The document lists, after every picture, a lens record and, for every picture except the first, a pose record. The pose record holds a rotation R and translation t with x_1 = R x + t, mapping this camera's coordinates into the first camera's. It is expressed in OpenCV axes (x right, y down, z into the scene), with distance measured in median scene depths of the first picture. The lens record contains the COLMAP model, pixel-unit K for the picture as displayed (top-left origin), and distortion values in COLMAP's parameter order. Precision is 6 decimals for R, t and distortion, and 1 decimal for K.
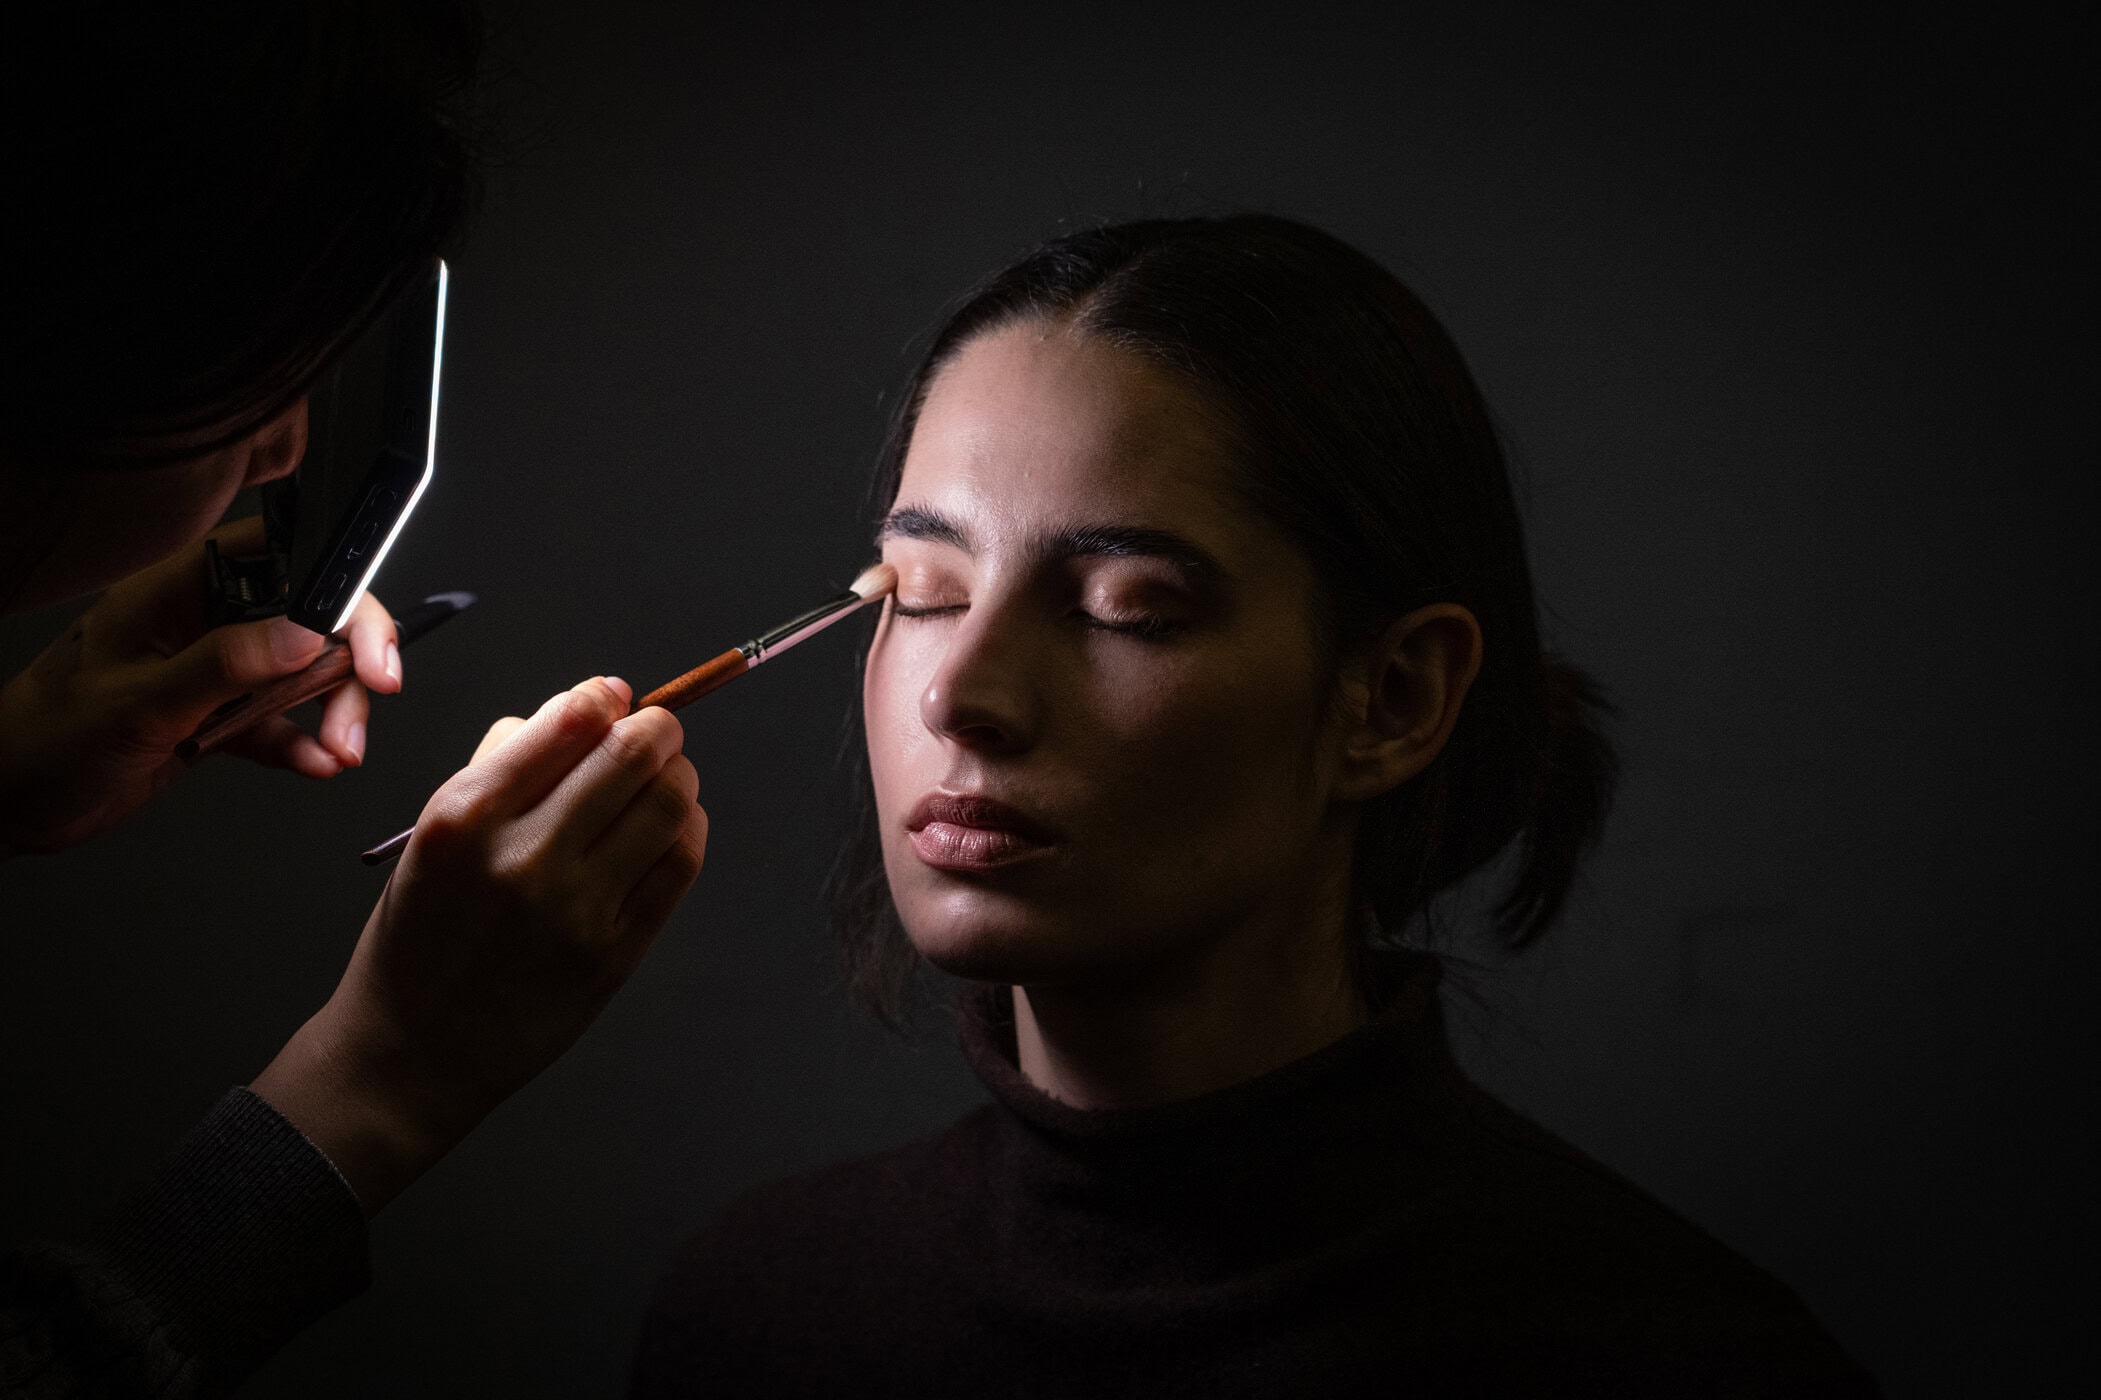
lens RADIAL K [[4674.0, 0, 1048.2], [0, 4674.0, 700.4], [0, 0, 1]] dist [0.341541, 0.000000]
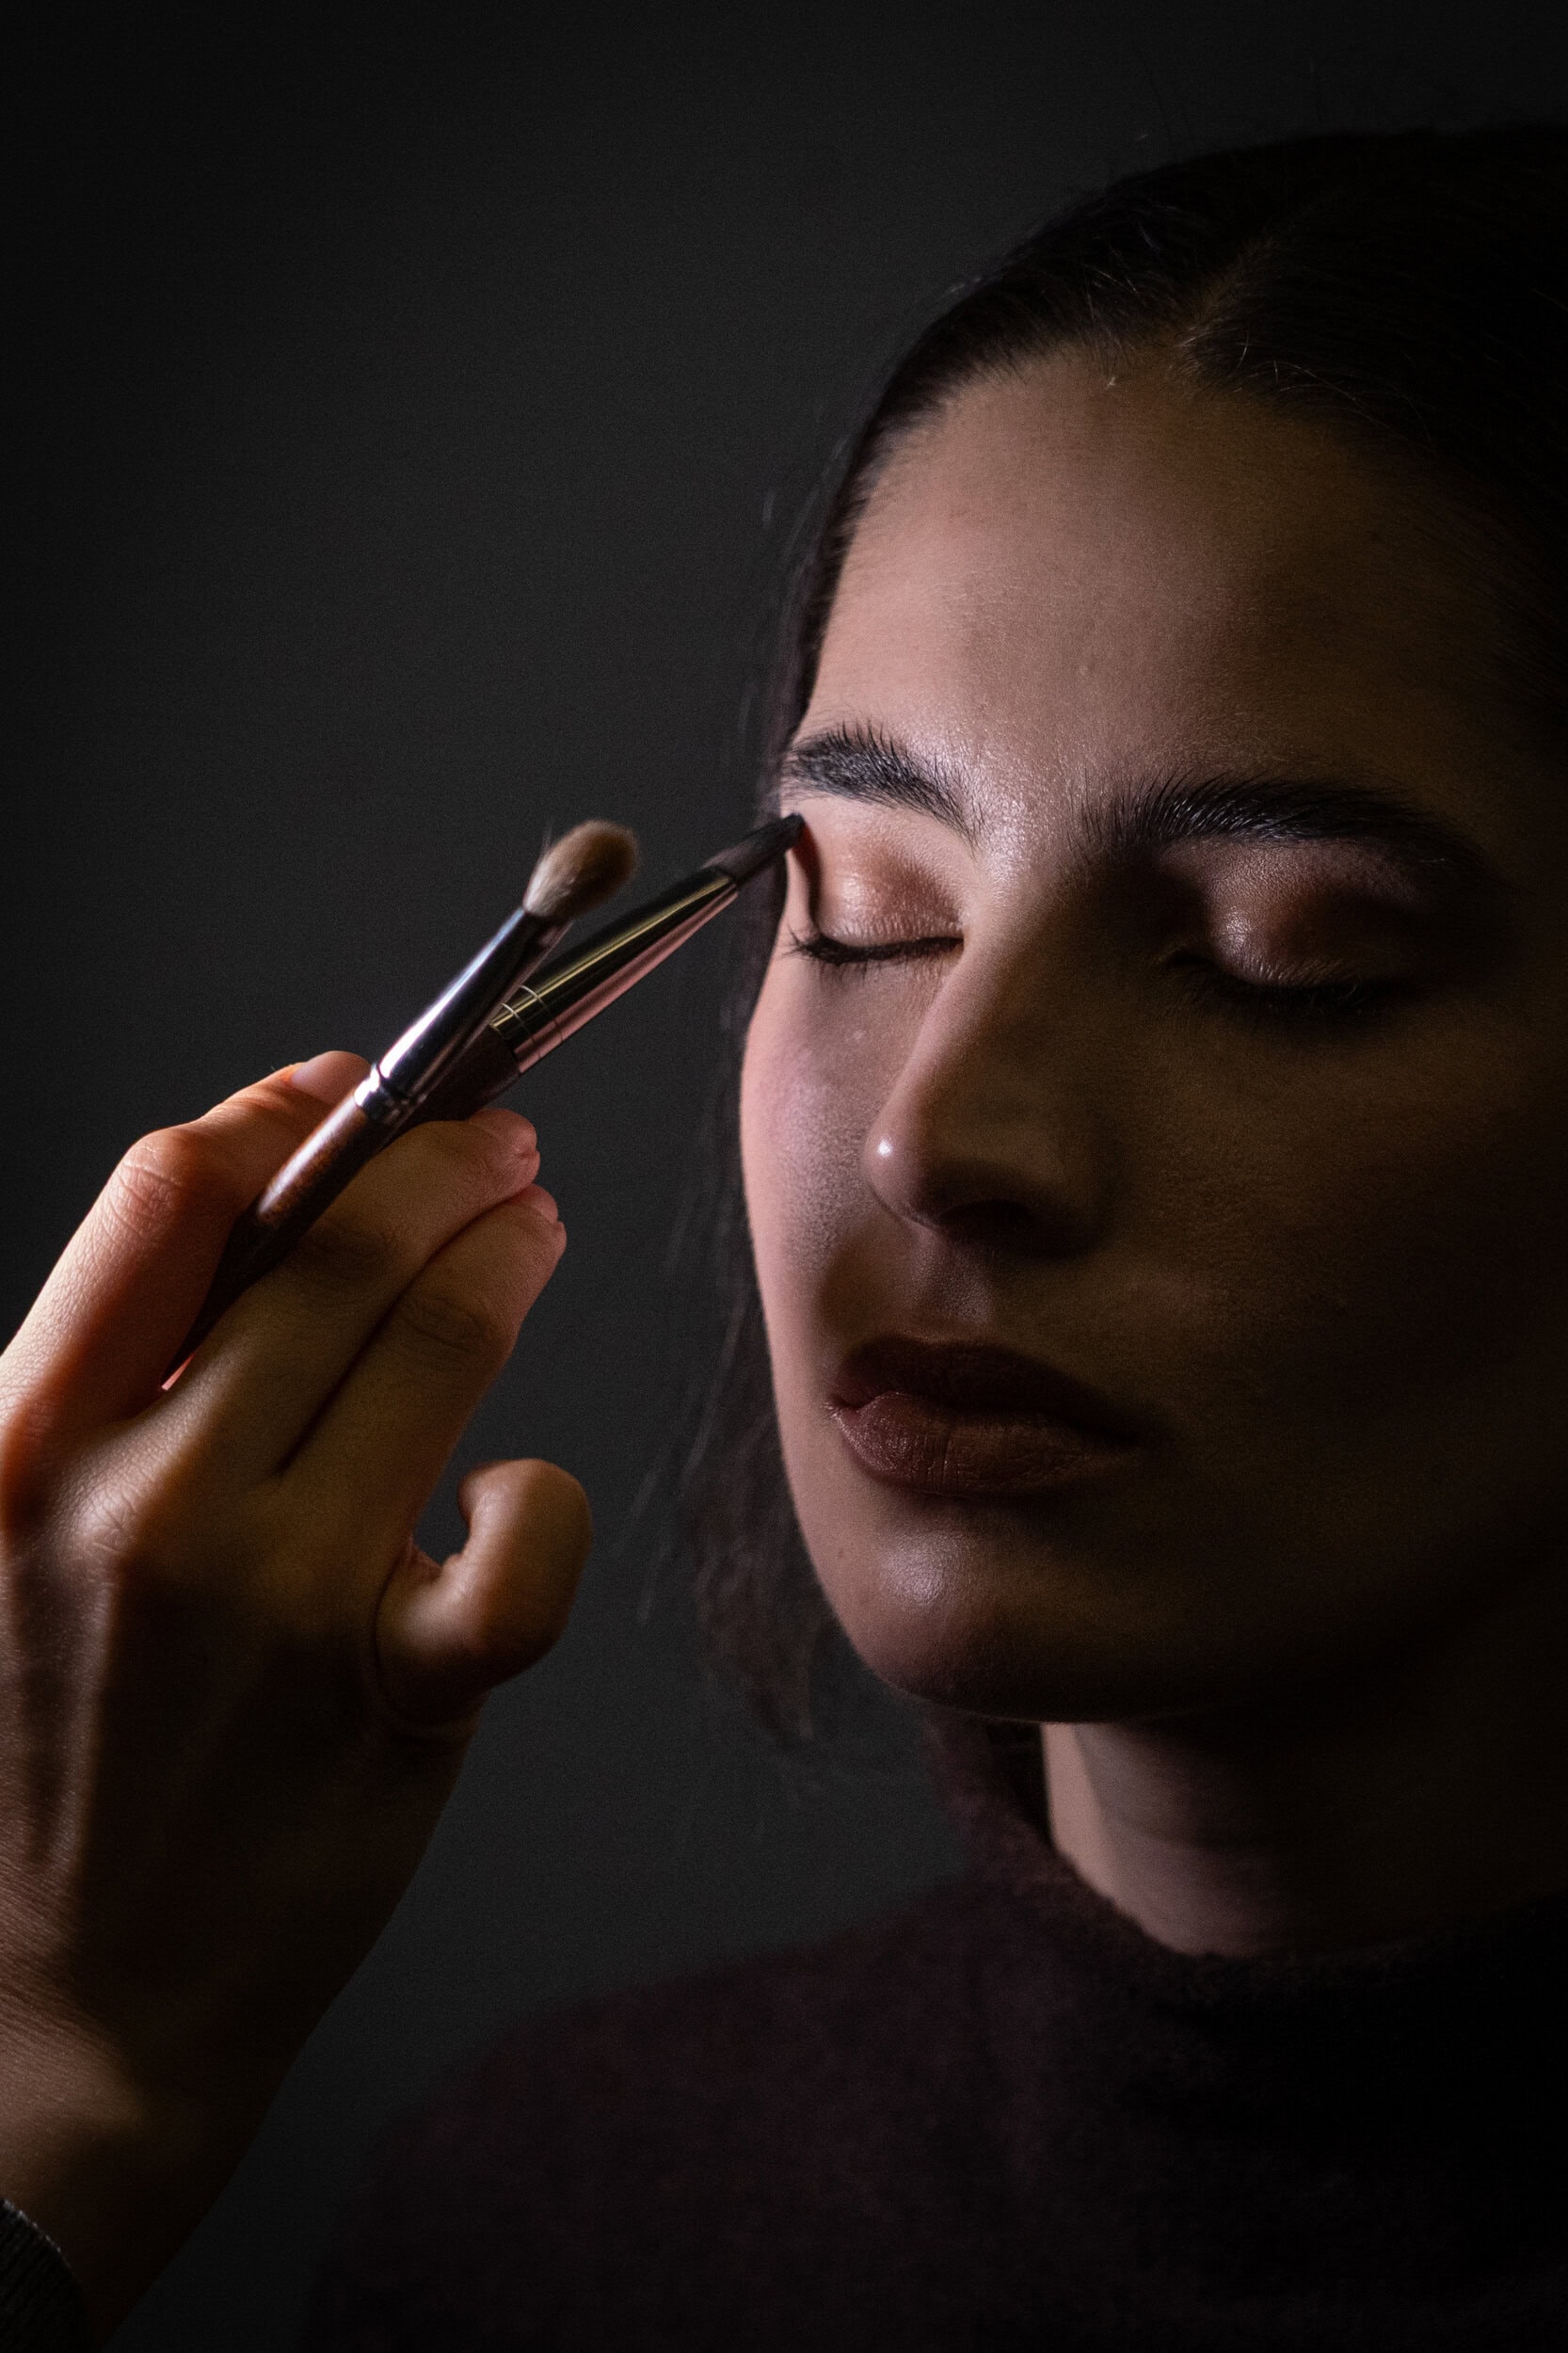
lens RADIAL K [[4689.7, 0, 791.5], [0, 4689.7, 1173.0], [0, 0, 1]] dist [-0.168709, 0.000000]
pose [[0.999943, -0.002004, -0.010444, -0.029236], [0.003224, 0.992993, 0.118129, -0.053273], [0.010134, -0.118156, 0.992943, 0.516390]]
